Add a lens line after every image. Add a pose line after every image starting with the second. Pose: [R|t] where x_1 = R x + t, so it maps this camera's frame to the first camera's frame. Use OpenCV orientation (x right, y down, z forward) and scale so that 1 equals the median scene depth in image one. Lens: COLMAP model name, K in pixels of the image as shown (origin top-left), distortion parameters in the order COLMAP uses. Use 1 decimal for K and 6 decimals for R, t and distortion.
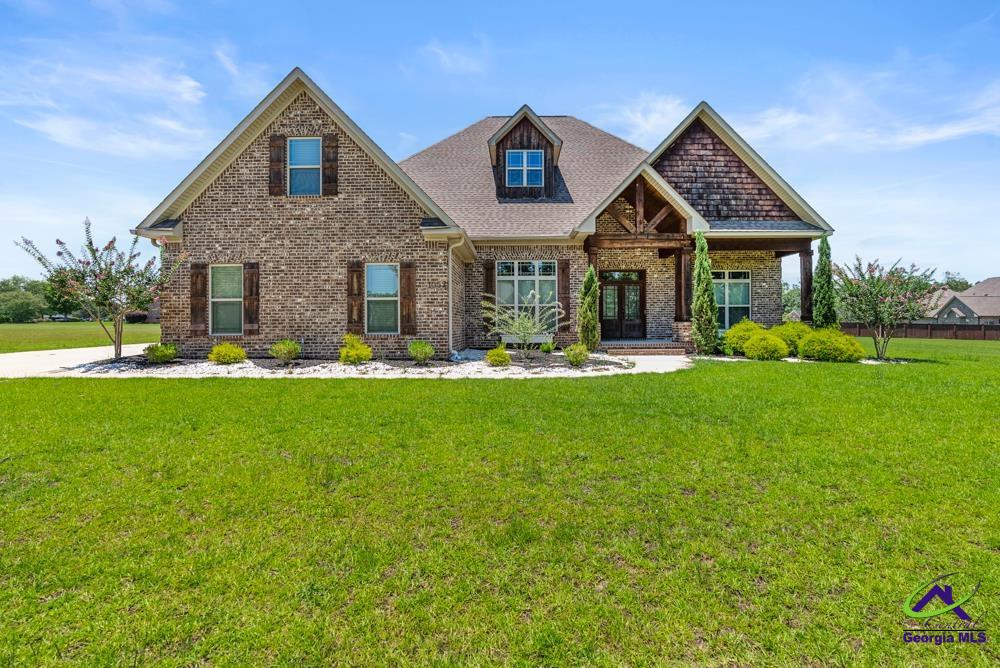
lens RADIAL K [[465.1, 0, 500.2], [0, 465.1, 335.4], [0, 0, 1]] dist [-0.000335, 0.000089]
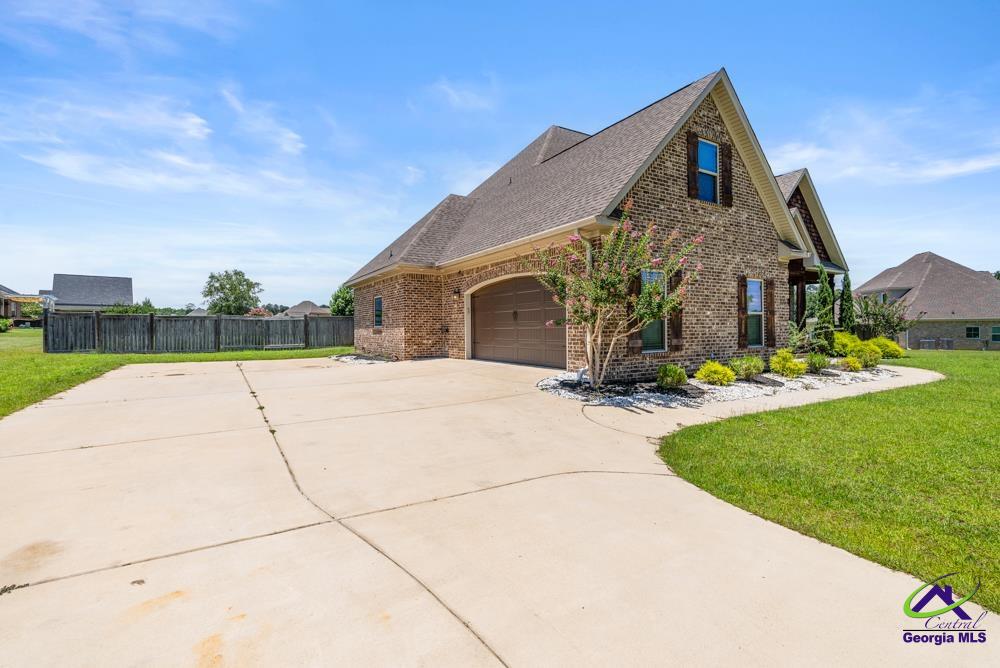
lens RADIAL K [[456.6, 0, 512.5], [0, 456.6, 329.6], [0, 0, 1]] dist [-0.012181, 0.003003]
pose [[0.848569, 0.001565, 0.529082, -1.015496], [-0.006459, 0.999952, 0.007401, -0.037655], [-0.529045, -0.009698, 0.848538, 0.343668]]
